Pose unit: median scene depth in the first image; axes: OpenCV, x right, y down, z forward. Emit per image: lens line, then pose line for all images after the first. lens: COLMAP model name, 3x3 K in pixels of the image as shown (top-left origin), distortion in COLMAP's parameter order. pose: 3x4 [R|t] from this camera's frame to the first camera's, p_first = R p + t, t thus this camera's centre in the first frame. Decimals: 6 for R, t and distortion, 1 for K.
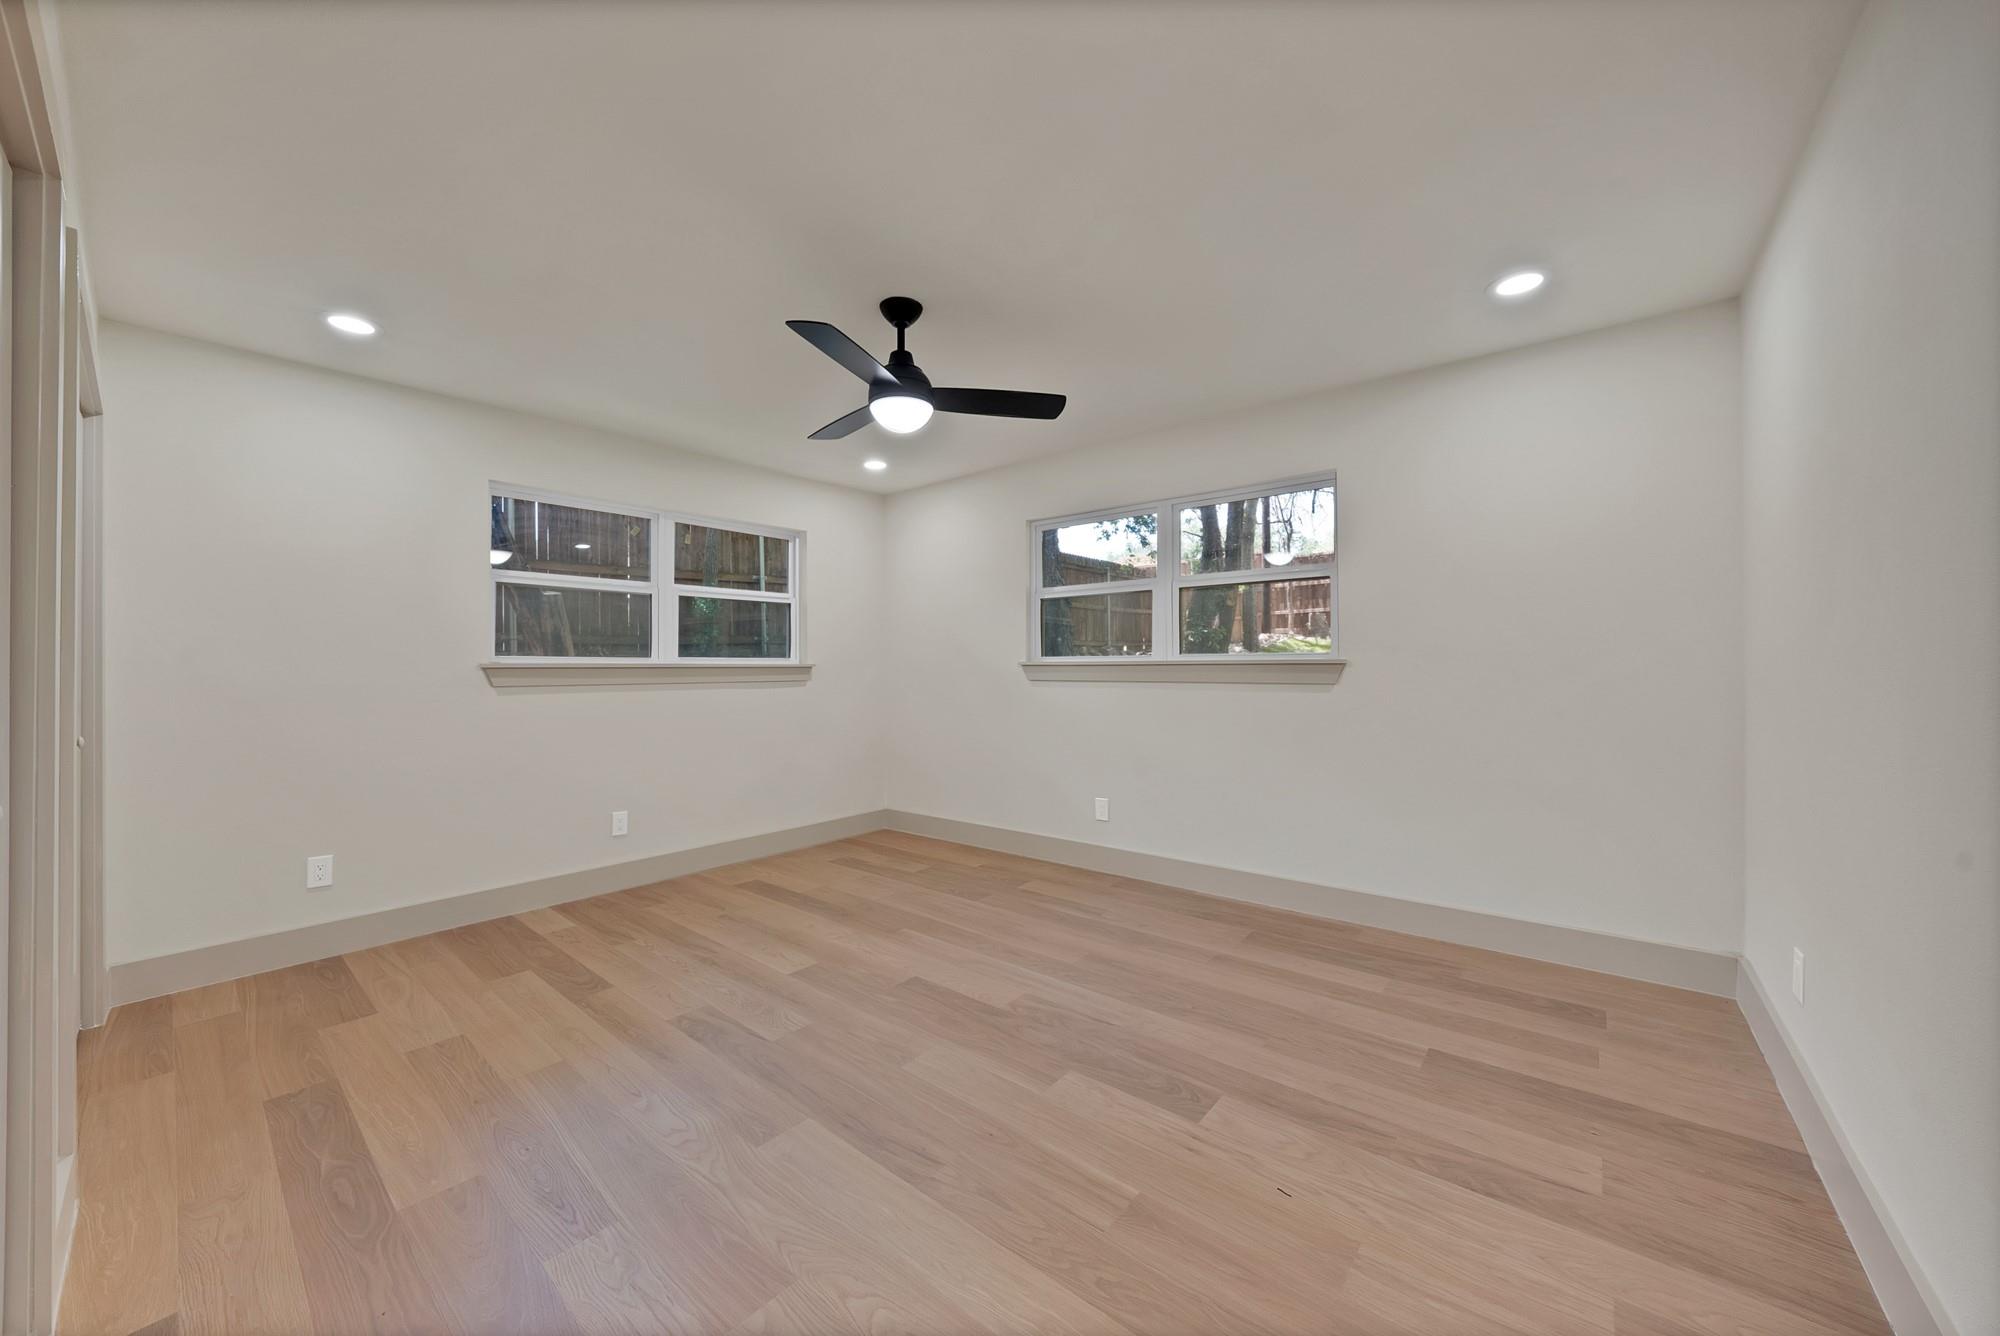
lens RADIAL K [[719.7, 0, 990.0], [0, 719.7, 671.8], [0, 0, 1]] dist [-0.032812, 0.005934]
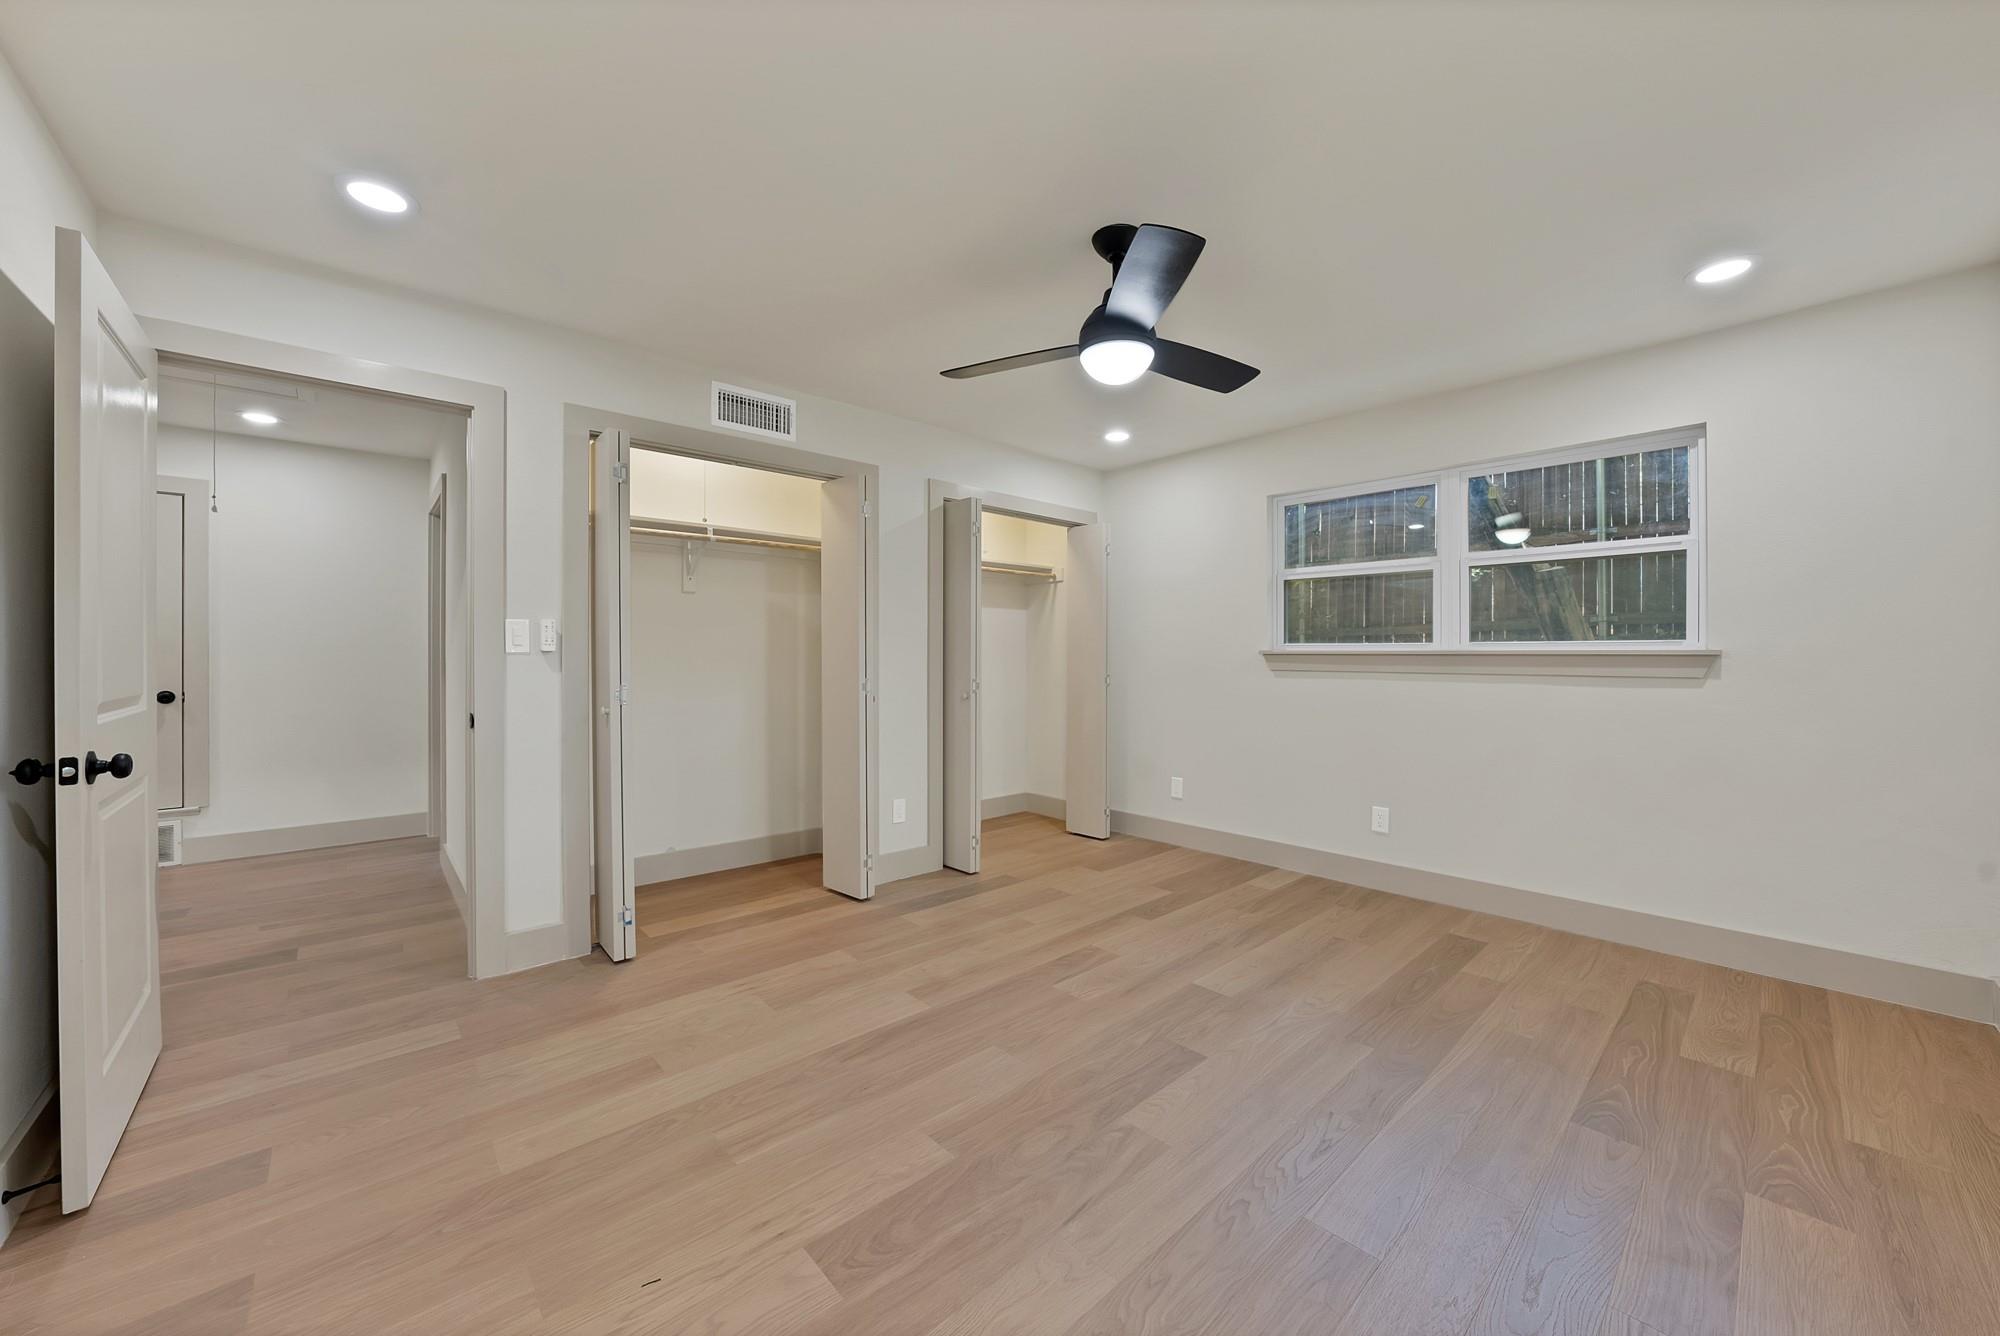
lens RADIAL K [[719.7, 0, 990.0], [0, 719.7, 671.8], [0, 0, 1]] dist [-0.032812, 0.005934]
pose [[-0.133640, 0.029917, -0.990578, 0.536633], [-0.007579, 0.999484, 0.031208, -0.009020], [0.991001, 0.011678, -0.133344, 0.689541]]
